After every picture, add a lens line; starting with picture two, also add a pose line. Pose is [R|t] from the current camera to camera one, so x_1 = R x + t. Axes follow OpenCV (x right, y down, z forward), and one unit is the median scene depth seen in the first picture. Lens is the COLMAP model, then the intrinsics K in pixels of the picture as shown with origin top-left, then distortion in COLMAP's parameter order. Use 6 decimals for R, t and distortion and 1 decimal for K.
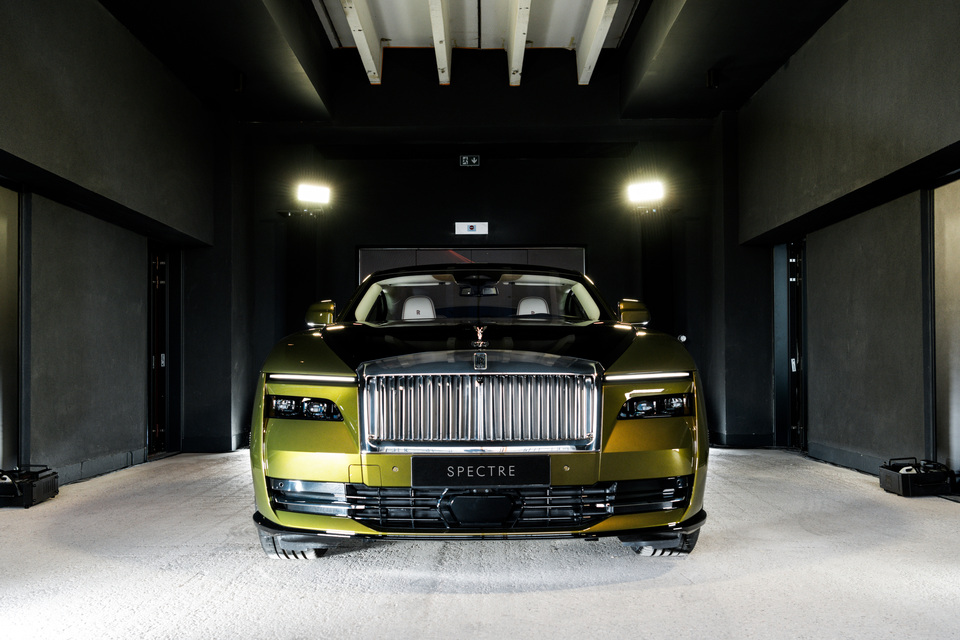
lens RADIAL K [[962.3, 0, 477.5], [0, 962.3, 366.8], [0, 0, 1]] dist [-0.006619, -0.010536]
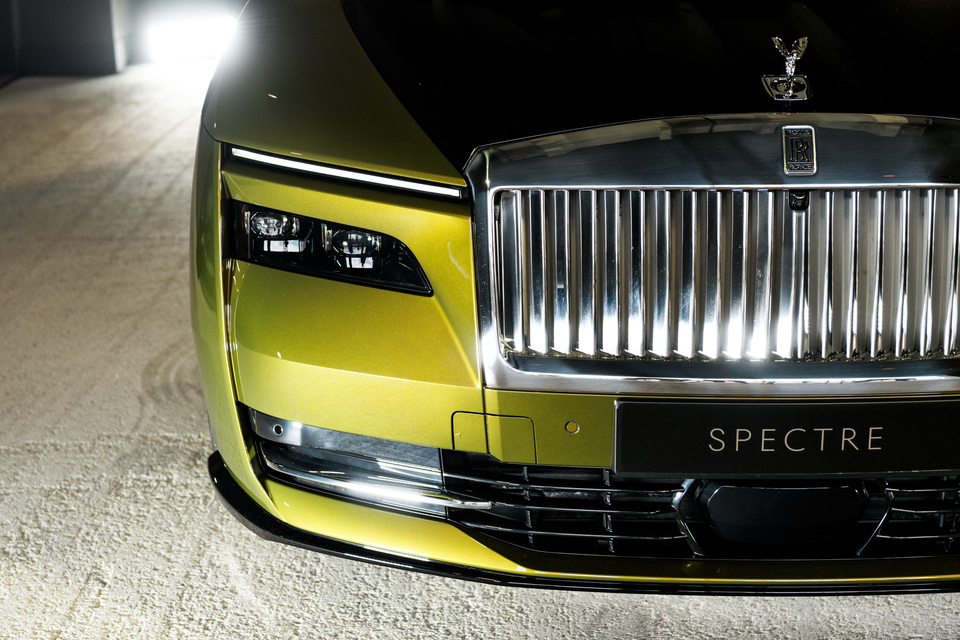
lens RADIAL K [[1682.8, 0, 480.0], [0, 1682.8, 320.0], [0, 0, 1]] dist [-0.022821, -0.032313]
pose [[0.999390, -0.001520, -0.034897, -0.091090], [0.011976, 0.953404, 0.301458, -0.131226], [0.032813, -0.301692, 0.952841, 0.329427]]
